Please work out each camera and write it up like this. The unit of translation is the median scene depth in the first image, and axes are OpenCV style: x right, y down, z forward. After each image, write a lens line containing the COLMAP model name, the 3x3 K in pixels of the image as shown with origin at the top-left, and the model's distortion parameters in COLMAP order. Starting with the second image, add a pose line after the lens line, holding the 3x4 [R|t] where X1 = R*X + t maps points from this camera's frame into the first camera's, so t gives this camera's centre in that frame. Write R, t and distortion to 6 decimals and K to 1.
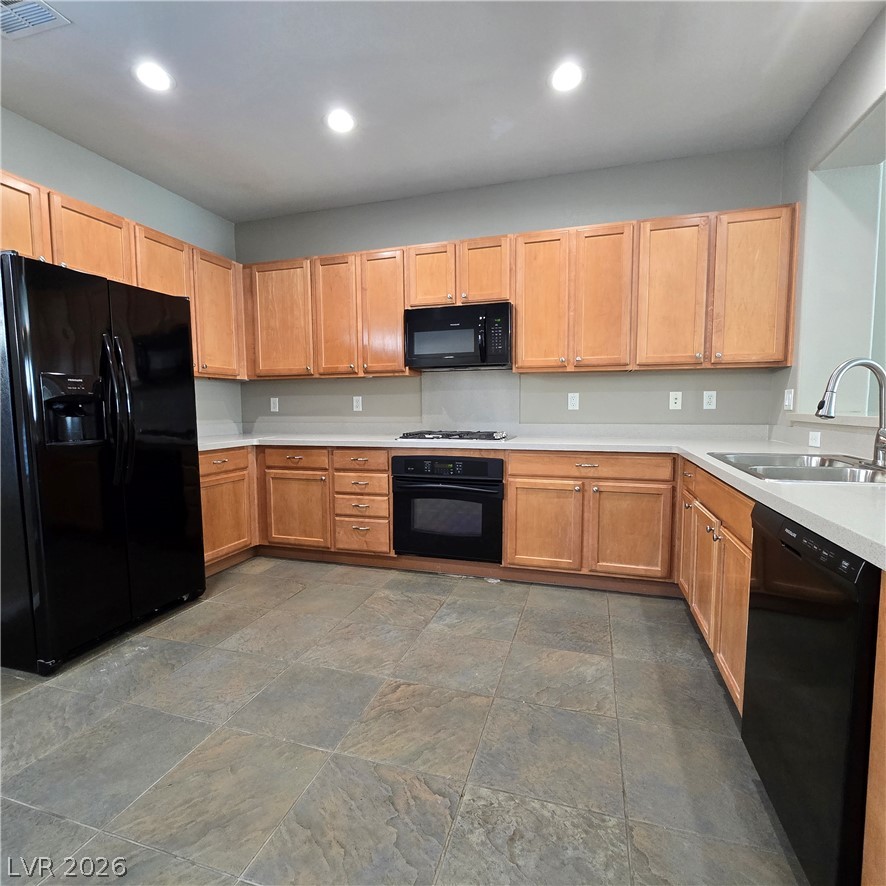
lens RADIAL K [[484.3, 0, 445.1], [0, 484.3, 449.0], [0, 0, 1]] dist [-0.005117, -0.000506]
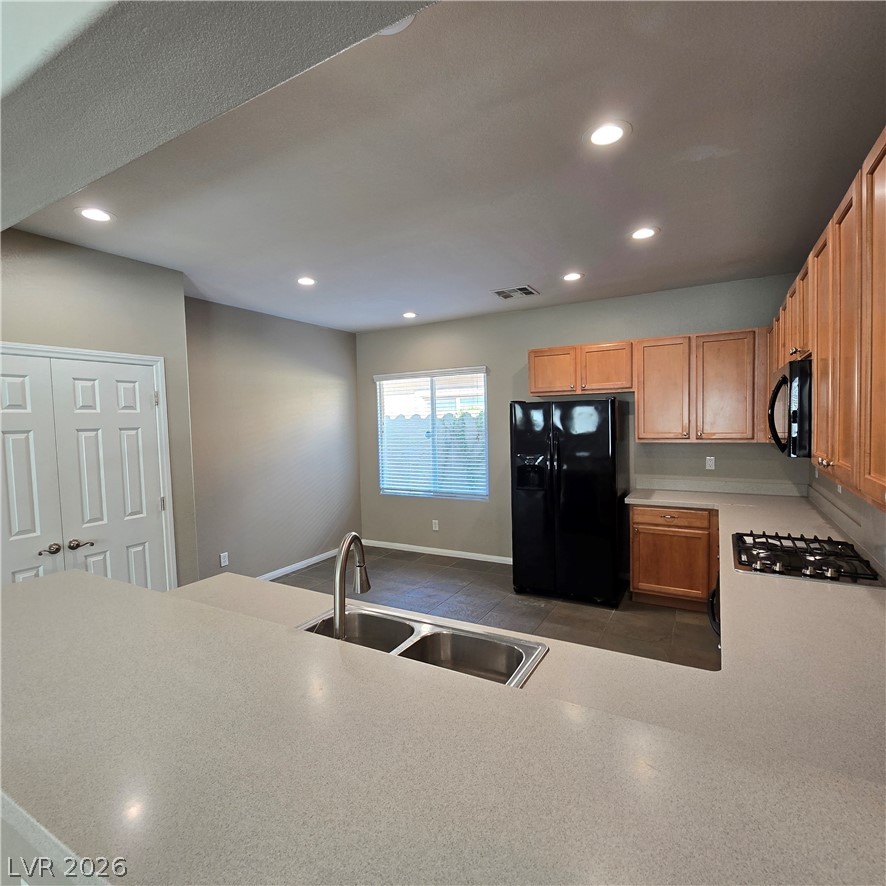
lens RADIAL K [[484.3, 0, 444.8], [0, 484.3, 442.6], [0, 0, 1]] dist [-0.005117, -0.000506]
pose [[-0.214311, 0.052562, -0.975350, 1.030307], [-0.062692, 0.995752, 0.067437, -0.254825], [0.974751, 0.075599, -0.210106, 0.848869]]
